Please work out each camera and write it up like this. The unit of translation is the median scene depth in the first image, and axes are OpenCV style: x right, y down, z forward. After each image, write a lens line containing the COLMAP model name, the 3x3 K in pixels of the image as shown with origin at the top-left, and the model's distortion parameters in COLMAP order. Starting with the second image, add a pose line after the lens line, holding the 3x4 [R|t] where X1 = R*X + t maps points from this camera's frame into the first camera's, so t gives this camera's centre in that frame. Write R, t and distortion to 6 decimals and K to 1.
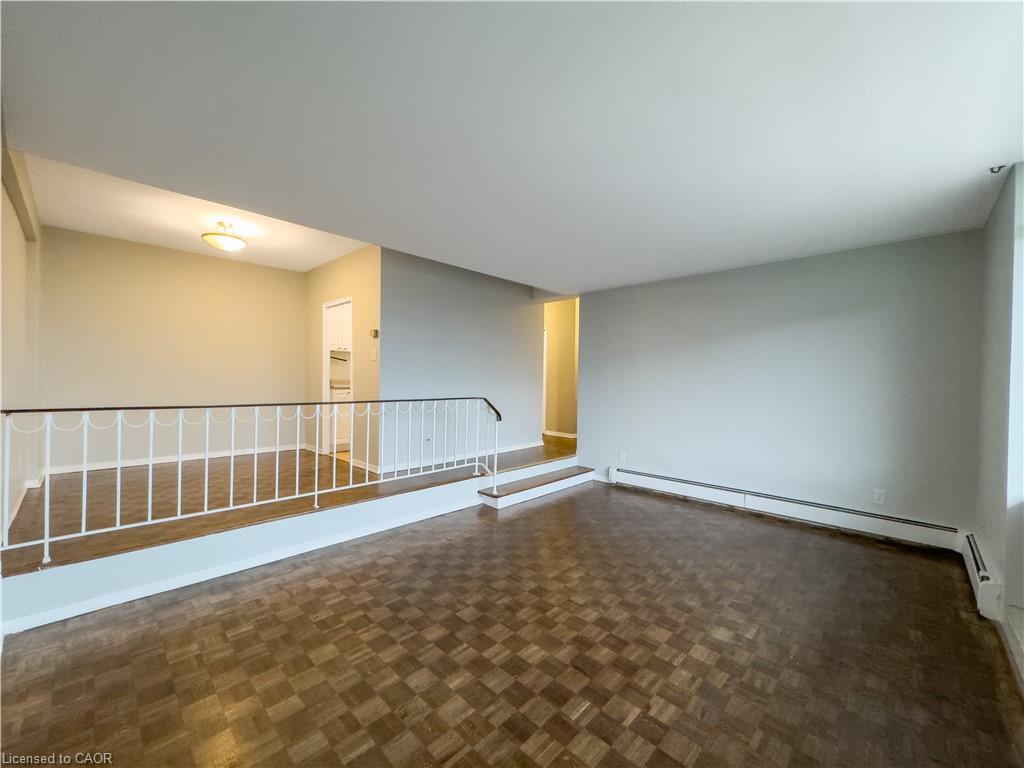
lens RADIAL K [[408.7, 0, 515.1], [0, 408.7, 378.7], [0, 0, 1]] dist [-0.002535, 0.000007]
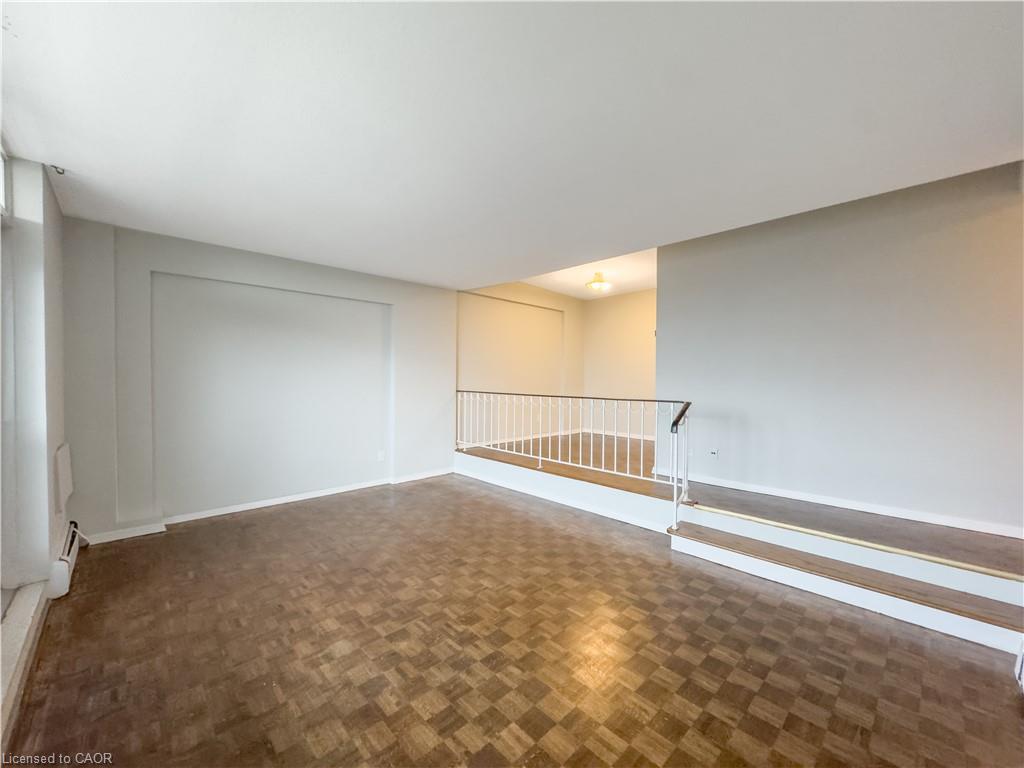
lens RADIAL K [[408.7, 0, 514.8], [0, 408.7, 385.1], [0, 0, 1]] dist [-0.002535, 0.000007]
pose [[-0.037149, 0.007173, -0.999284, 1.089283], [-0.005923, 0.999955, 0.007398, 0.013822], [0.999292, 0.006193, -0.037105, 1.096091]]
